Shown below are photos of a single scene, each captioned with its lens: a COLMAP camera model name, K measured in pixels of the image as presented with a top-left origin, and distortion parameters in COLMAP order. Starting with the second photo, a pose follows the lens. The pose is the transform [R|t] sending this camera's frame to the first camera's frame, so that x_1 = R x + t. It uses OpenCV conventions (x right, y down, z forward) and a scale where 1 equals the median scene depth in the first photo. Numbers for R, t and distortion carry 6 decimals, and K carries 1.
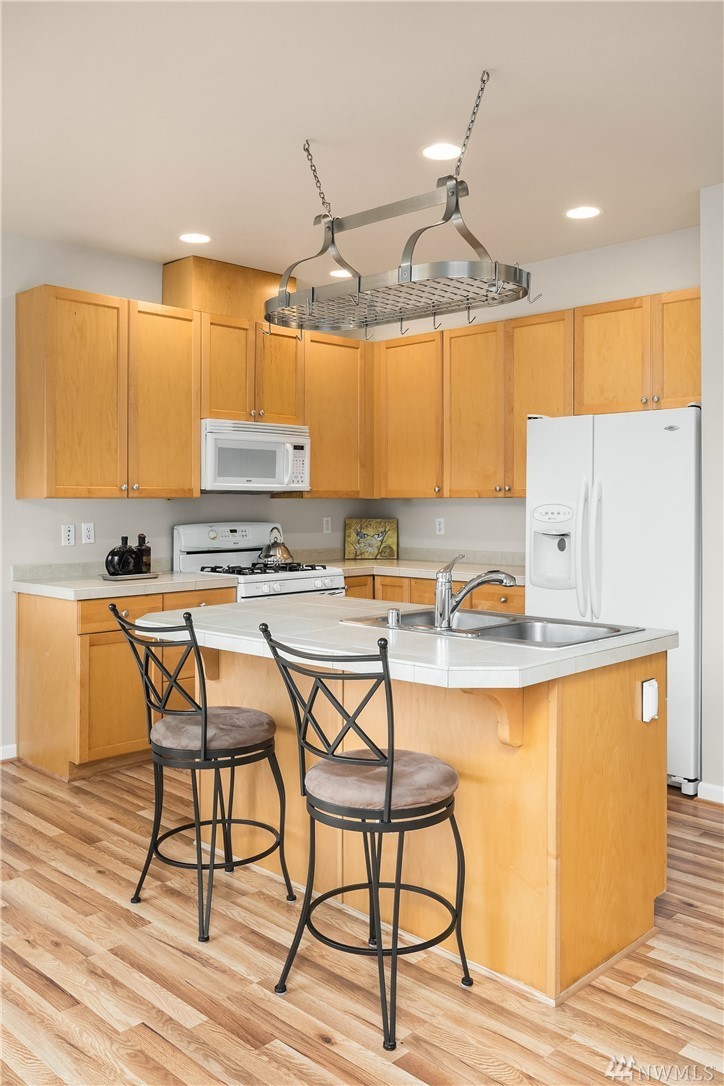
lens RADIAL K [[902.7, 0, 362.2], [0, 902.7, 489.1], [0, 0, 1]] dist [0.013872, 0.000471]
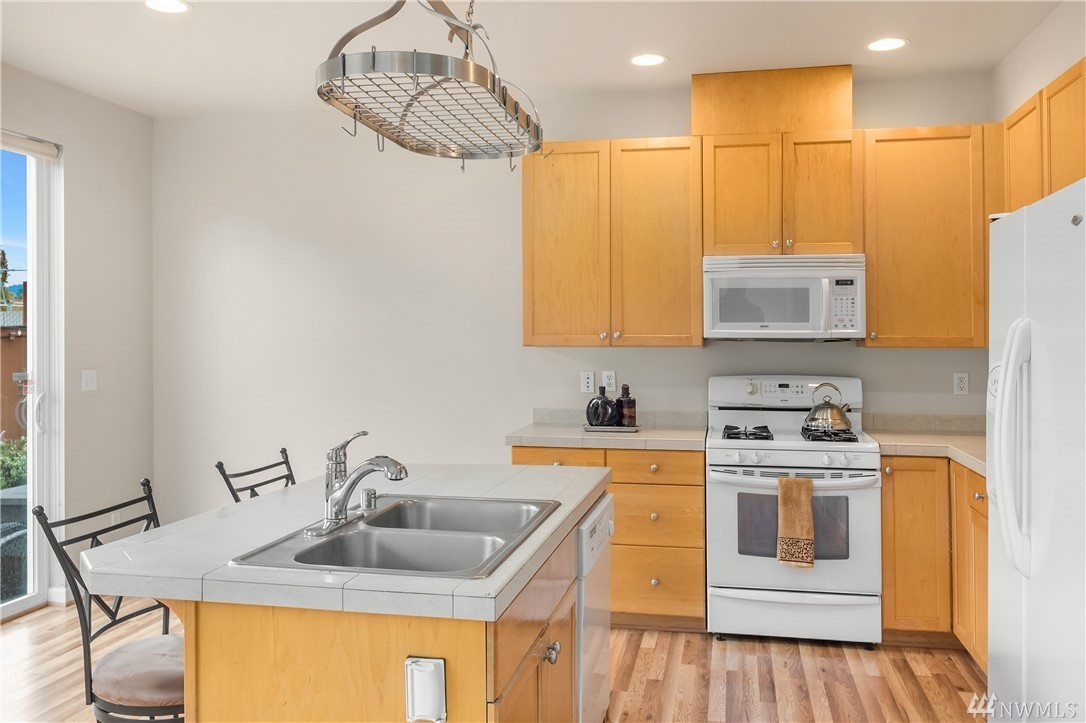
lens RADIAL K [[902.7, 0, 500.5], [0, 902.7, 326.5], [0, 0, 1]] dist [0.013872, 0.000471]
pose [[0.555145, -0.007410, -0.831720, 0.424550], [0.009237, 0.999954, -0.002744, -0.008937], [0.831702, -0.006159, 0.555188, 0.329325]]
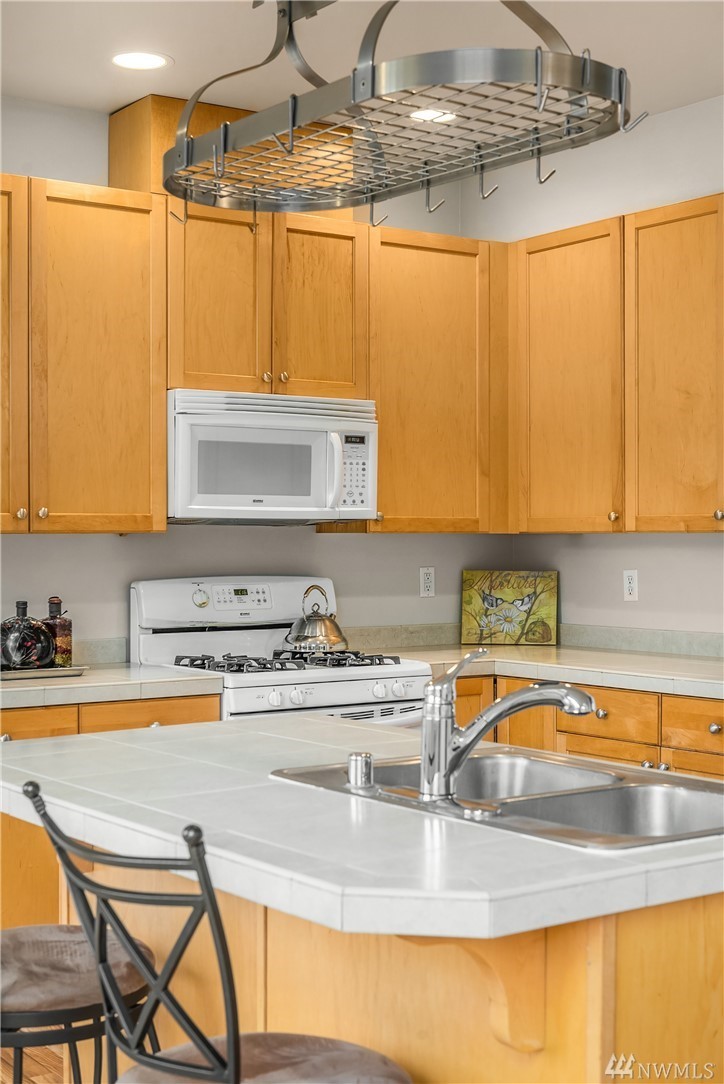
lens RADIAL K [[1559.1, 0, 362.0], [0, 1559.1, 542.0], [0, 0, 1]] dist [-0.019887, 0.031477]
pose [[0.985578, 0.001120, -0.169219, 0.095701], [0.001717, 0.999860, 0.016619, 0.000076], [0.169214, -0.016670, 0.985438, 0.074496]]
